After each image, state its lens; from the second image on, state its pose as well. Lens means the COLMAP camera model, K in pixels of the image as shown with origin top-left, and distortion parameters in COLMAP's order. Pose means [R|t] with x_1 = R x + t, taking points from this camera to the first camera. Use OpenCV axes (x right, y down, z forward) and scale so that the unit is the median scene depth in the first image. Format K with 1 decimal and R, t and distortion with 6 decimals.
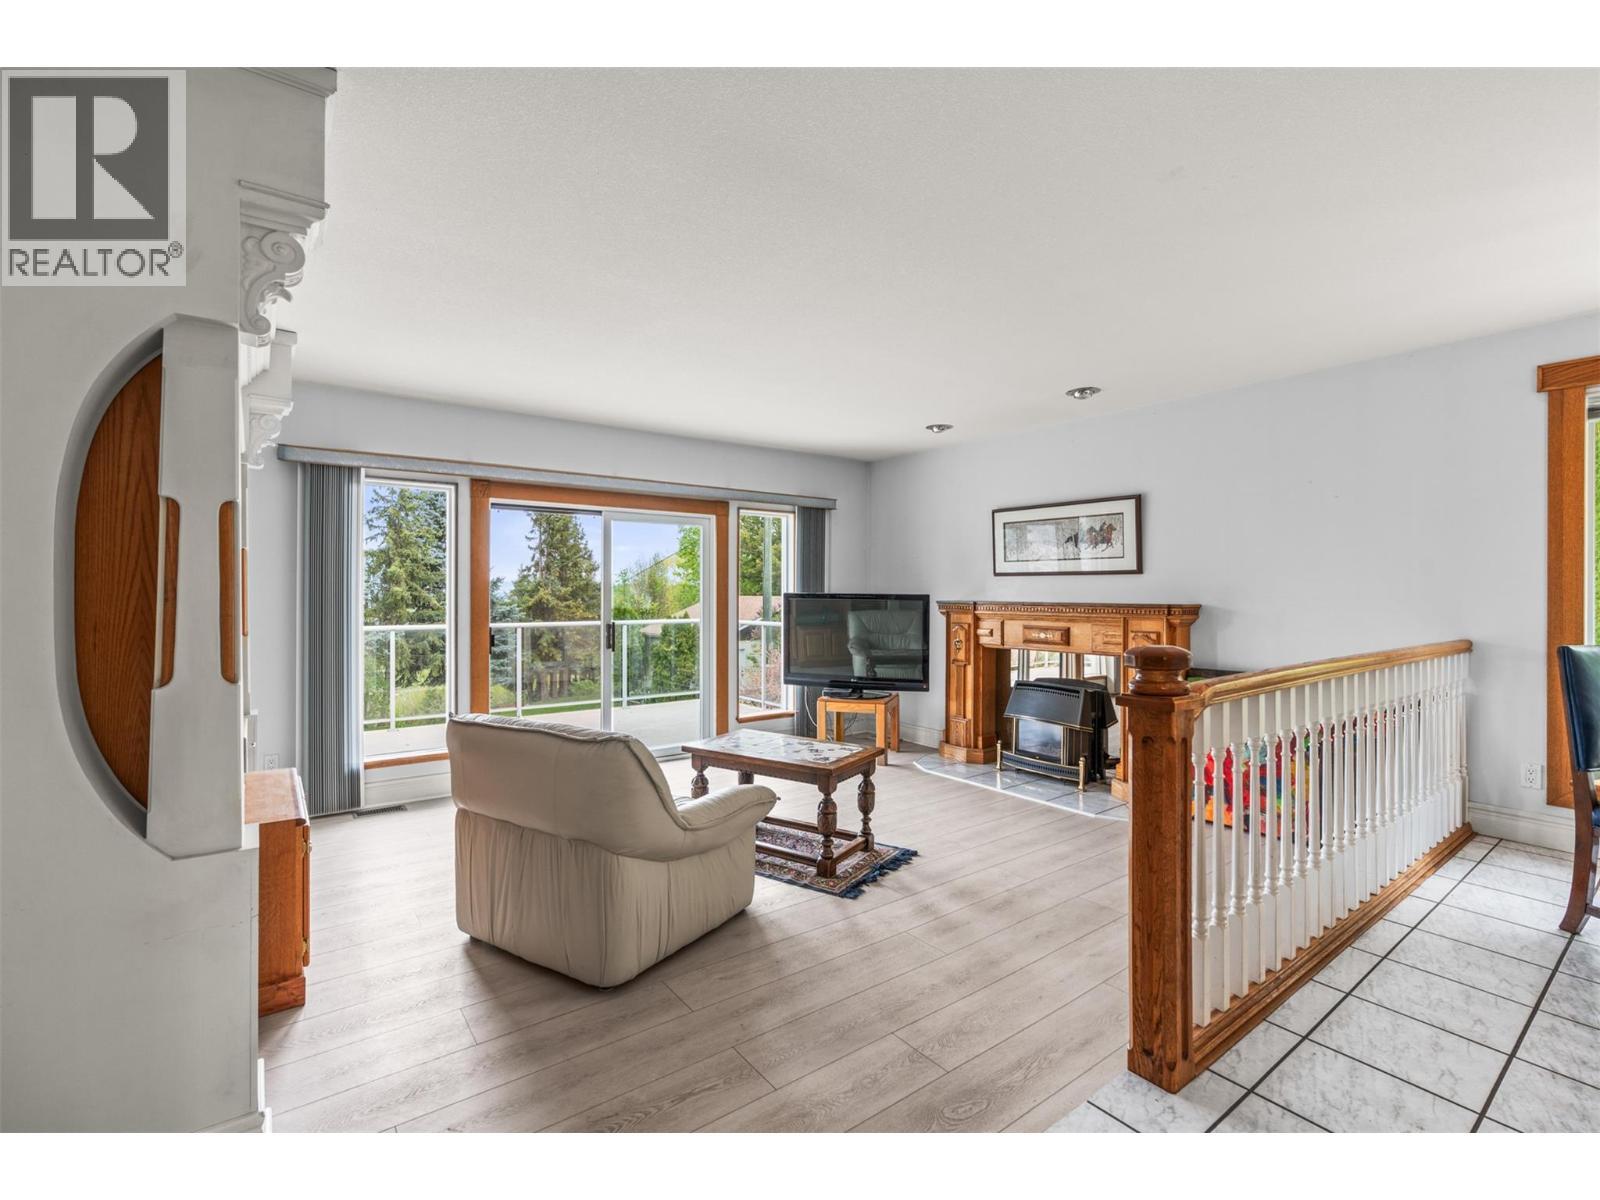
lens RADIAL K [[724.7, 0, 807.2], [0, 724.7, 592.8], [0, 0, 1]] dist [0.002867, -0.000071]
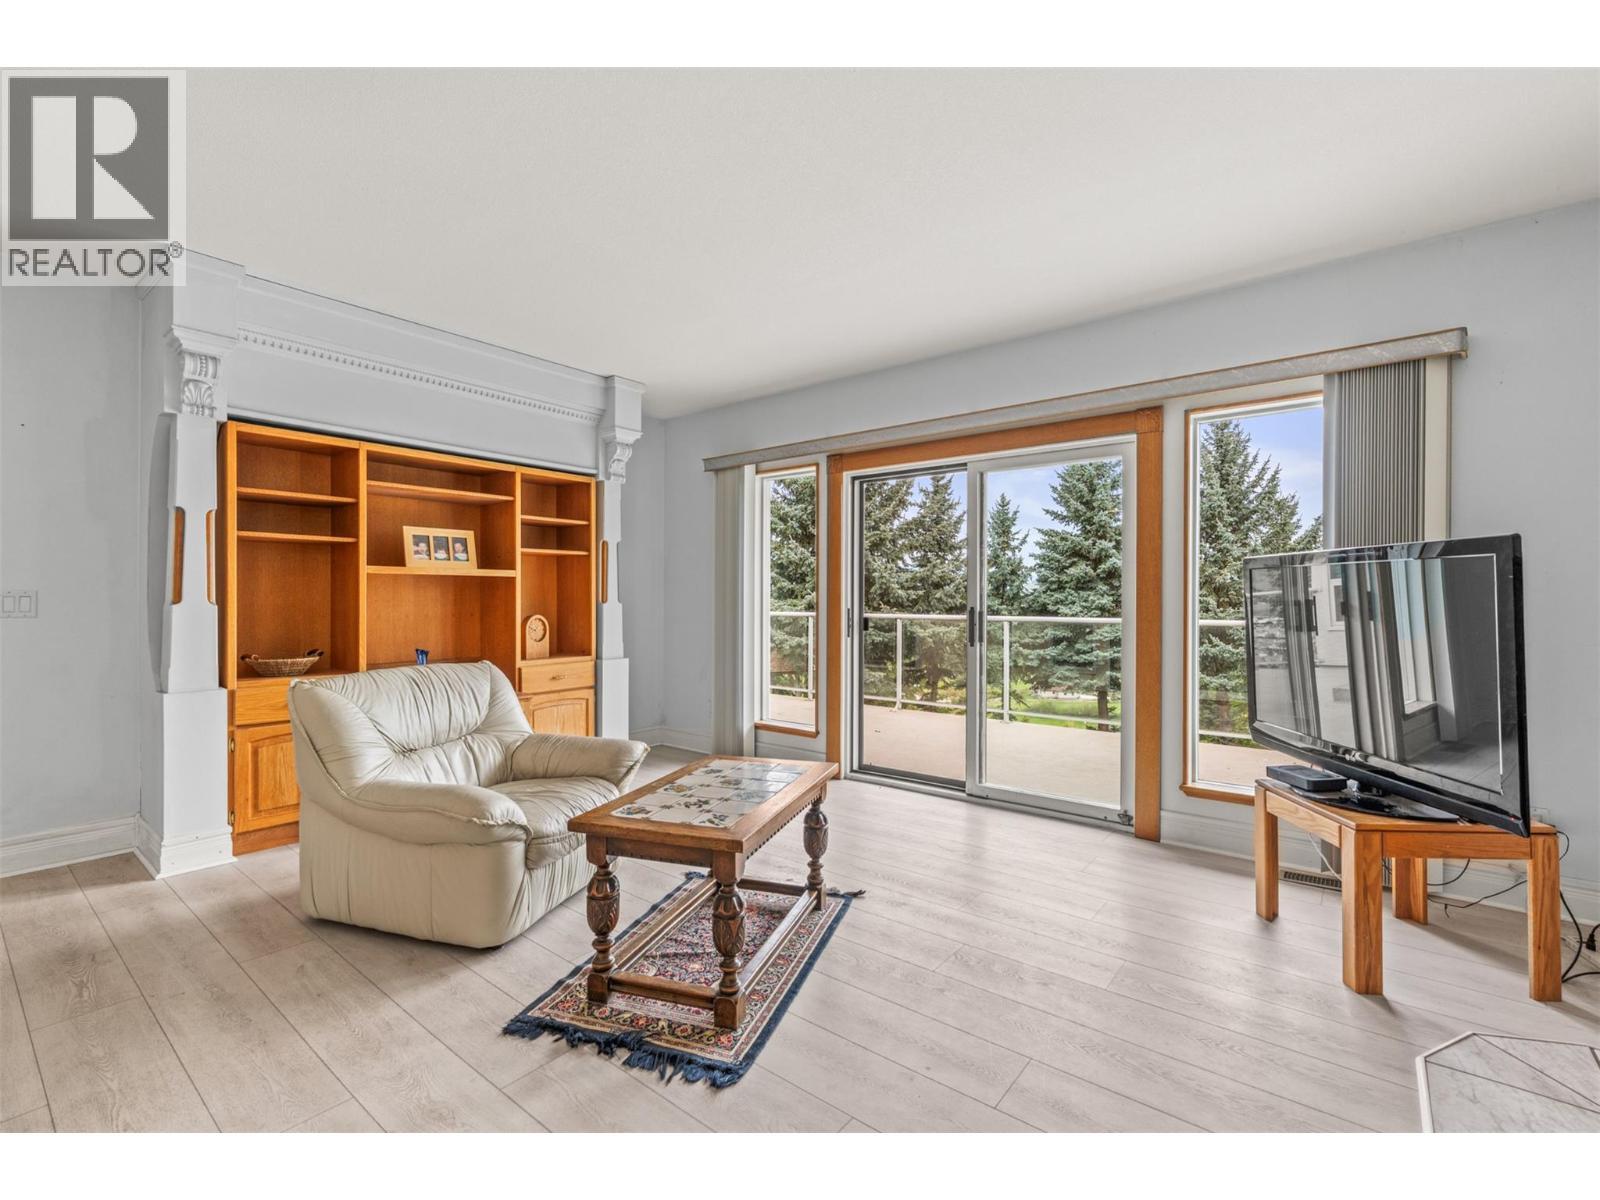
lens RADIAL K [[724.7, 0, 807.6], [0, 724.7, 598.7], [0, 0, 1]] dist [0.002867, -0.000071]
pose [[0.238556, -0.002659, -0.971125, 0.419014], [-0.007430, 0.999962, -0.004563, 0.036284], [0.971100, 0.008304, 0.238527, 0.645498]]
